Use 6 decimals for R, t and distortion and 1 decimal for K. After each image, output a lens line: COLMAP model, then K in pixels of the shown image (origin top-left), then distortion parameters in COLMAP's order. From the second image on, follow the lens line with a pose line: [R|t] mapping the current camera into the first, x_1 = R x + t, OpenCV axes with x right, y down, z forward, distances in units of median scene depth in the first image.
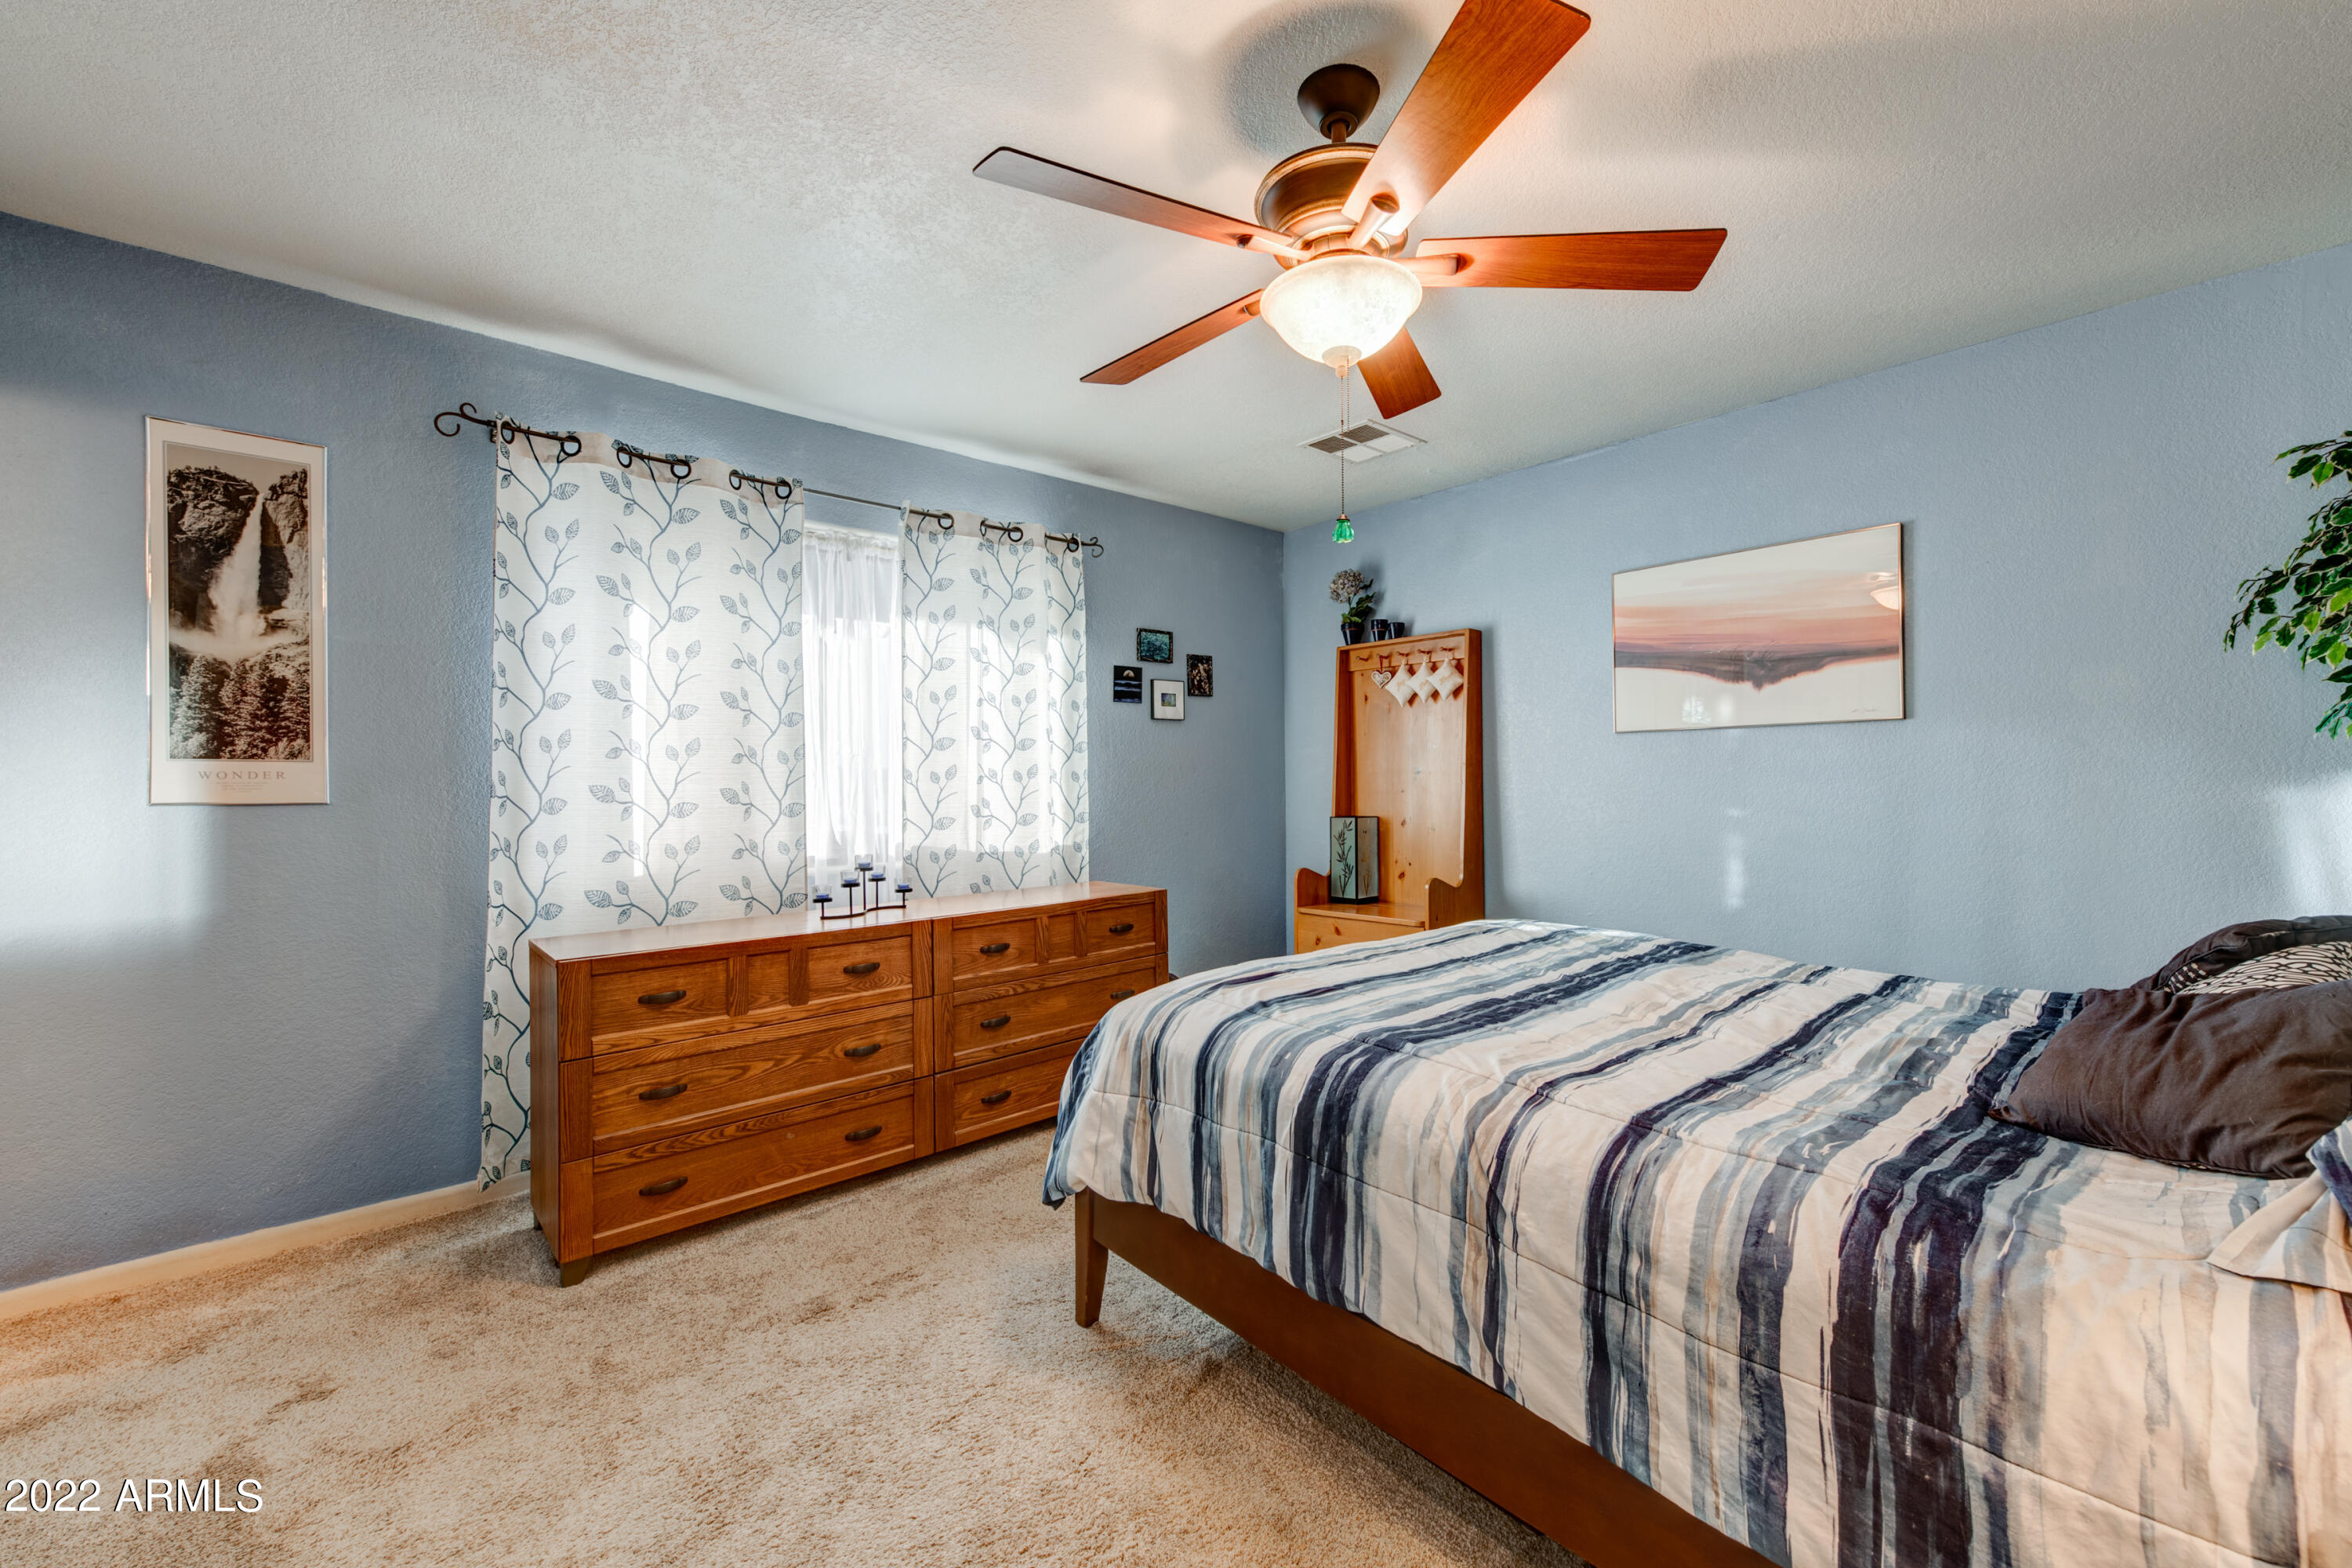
lens RADIAL K [[917.1, 0, 1205.8], [0, 917.1, 780.3], [0, 0, 1]] dist [0.000403, -0.000048]
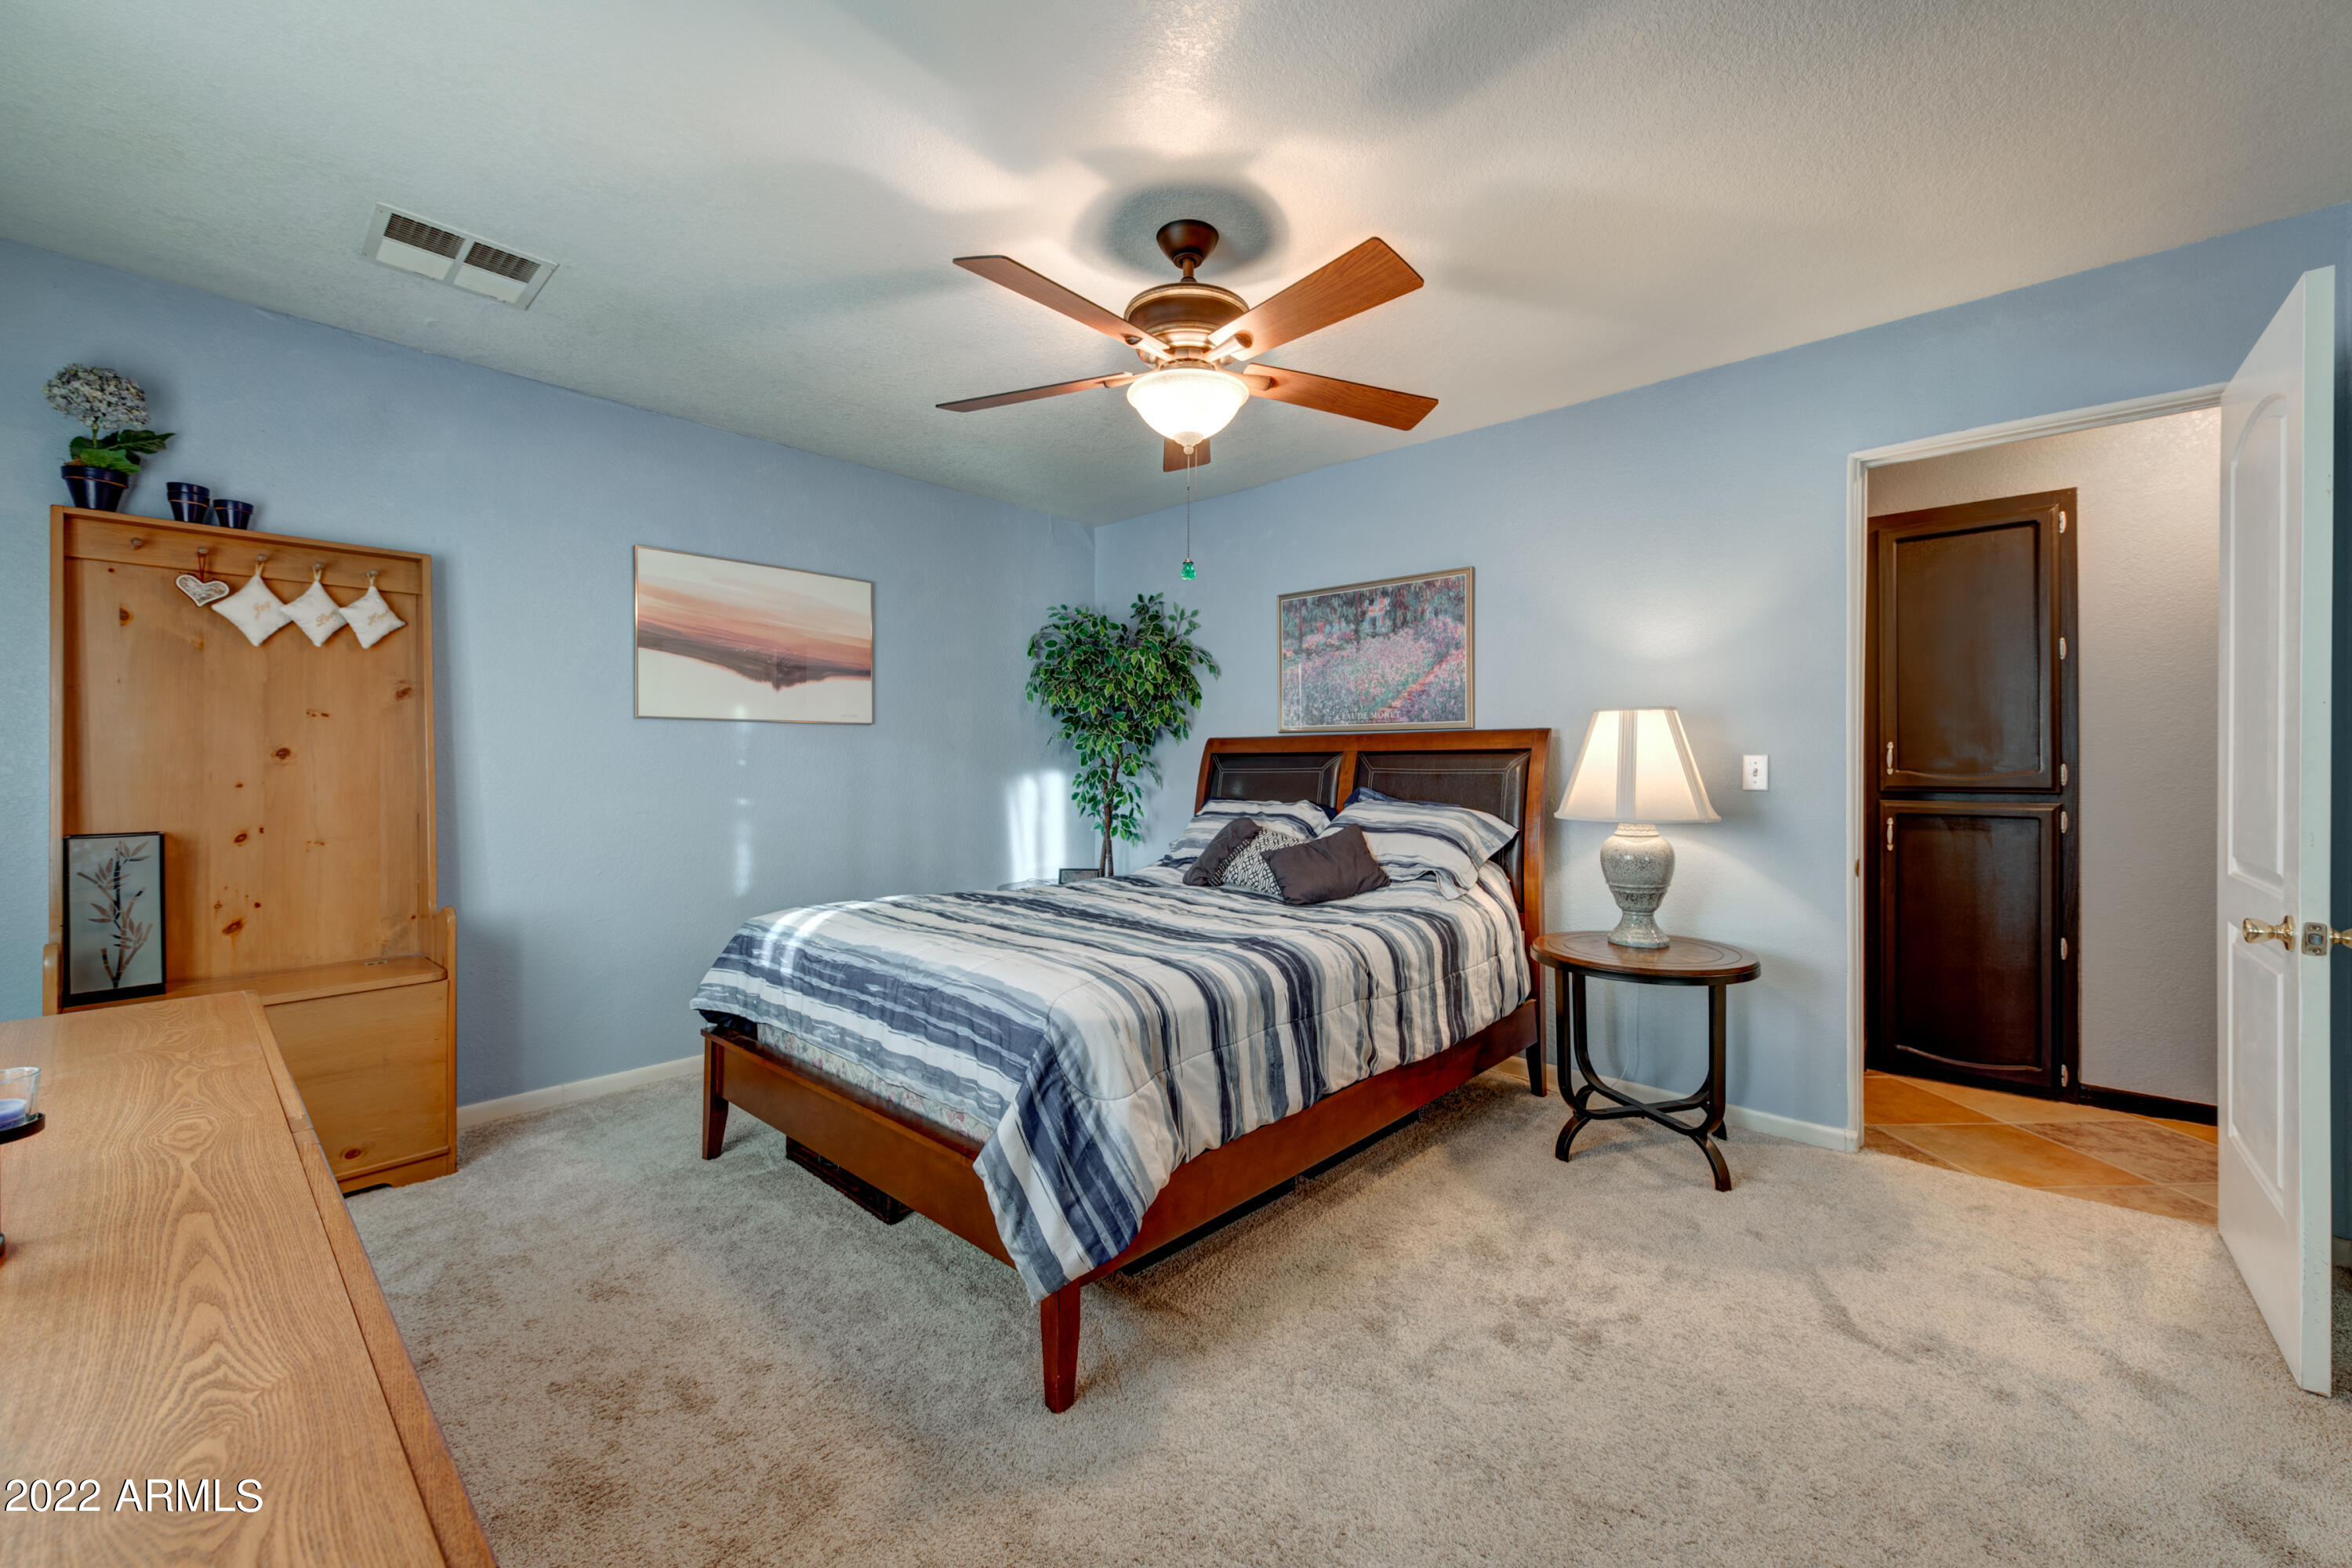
lens RADIAL K [[926.5, 0, 1173.4], [0, 926.5, 776.9], [0, 0, 1]] dist [0.012849, -0.000037]
pose [[-0.091759, -0.008090, 0.995748, -0.625072], [0.001094, 0.999966, 0.008225, 0.002236], [-0.995781, 0.001844, -0.091747, 0.615299]]
